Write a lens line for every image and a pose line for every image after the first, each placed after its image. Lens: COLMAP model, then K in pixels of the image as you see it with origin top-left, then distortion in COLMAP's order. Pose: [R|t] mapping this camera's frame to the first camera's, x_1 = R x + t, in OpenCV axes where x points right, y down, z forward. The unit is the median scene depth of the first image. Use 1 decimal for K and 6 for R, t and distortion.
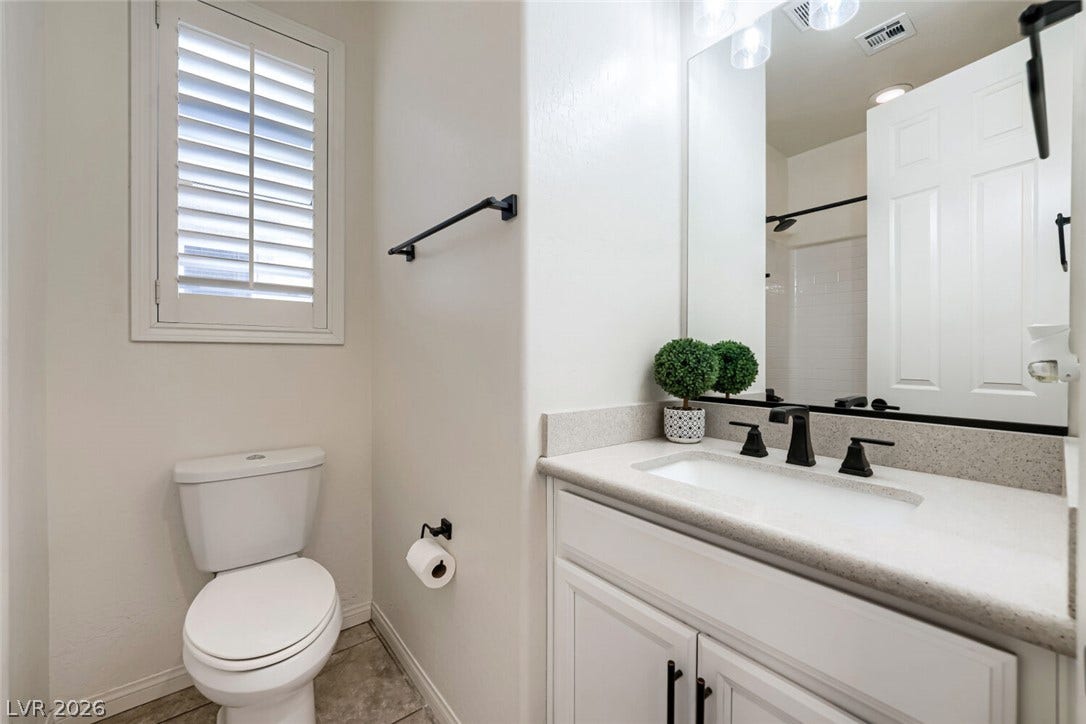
lens RADIAL K [[428.8, 0, 541.0], [0, 428.8, 357.8], [0, 0, 1]] dist [-0.001938, 0.000275]
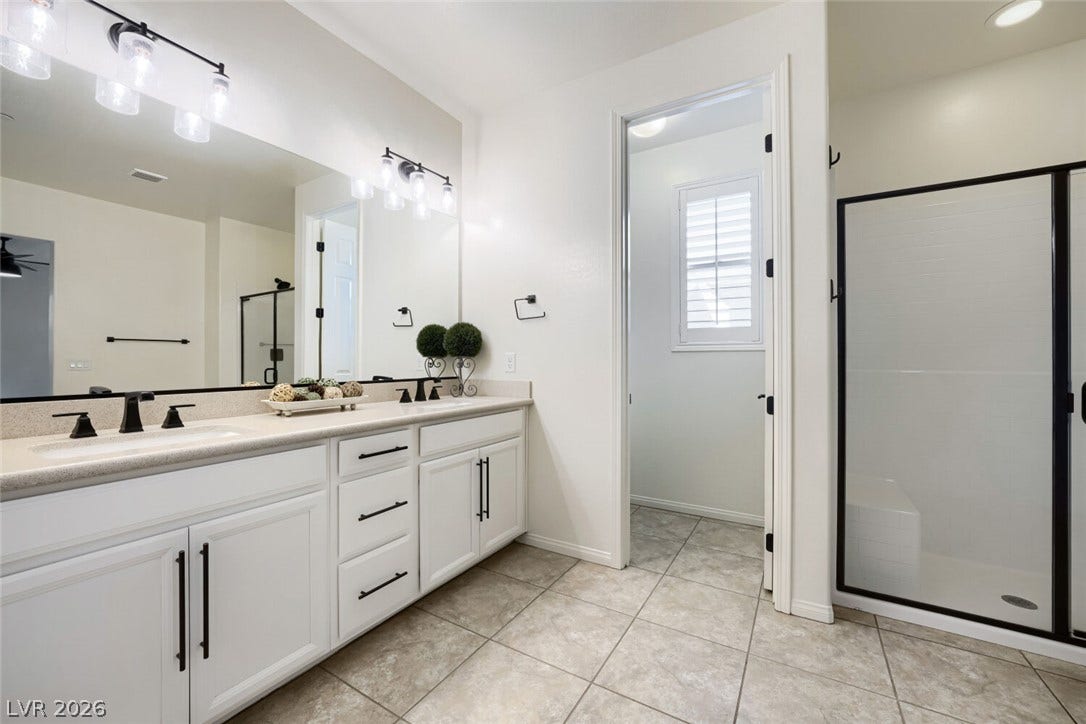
lens RADIAL K [[428.8, 0, 541.0], [0, 428.8, 357.8], [0, 0, 1]] dist [-0.001938, 0.000275]
pose [[-0.341012, -0.000830, 0.940059, -1.271701], [0.002051, 0.999997, 0.001627, 0.004649], [-0.940057, 0.002483, -0.341009, 0.237587]]
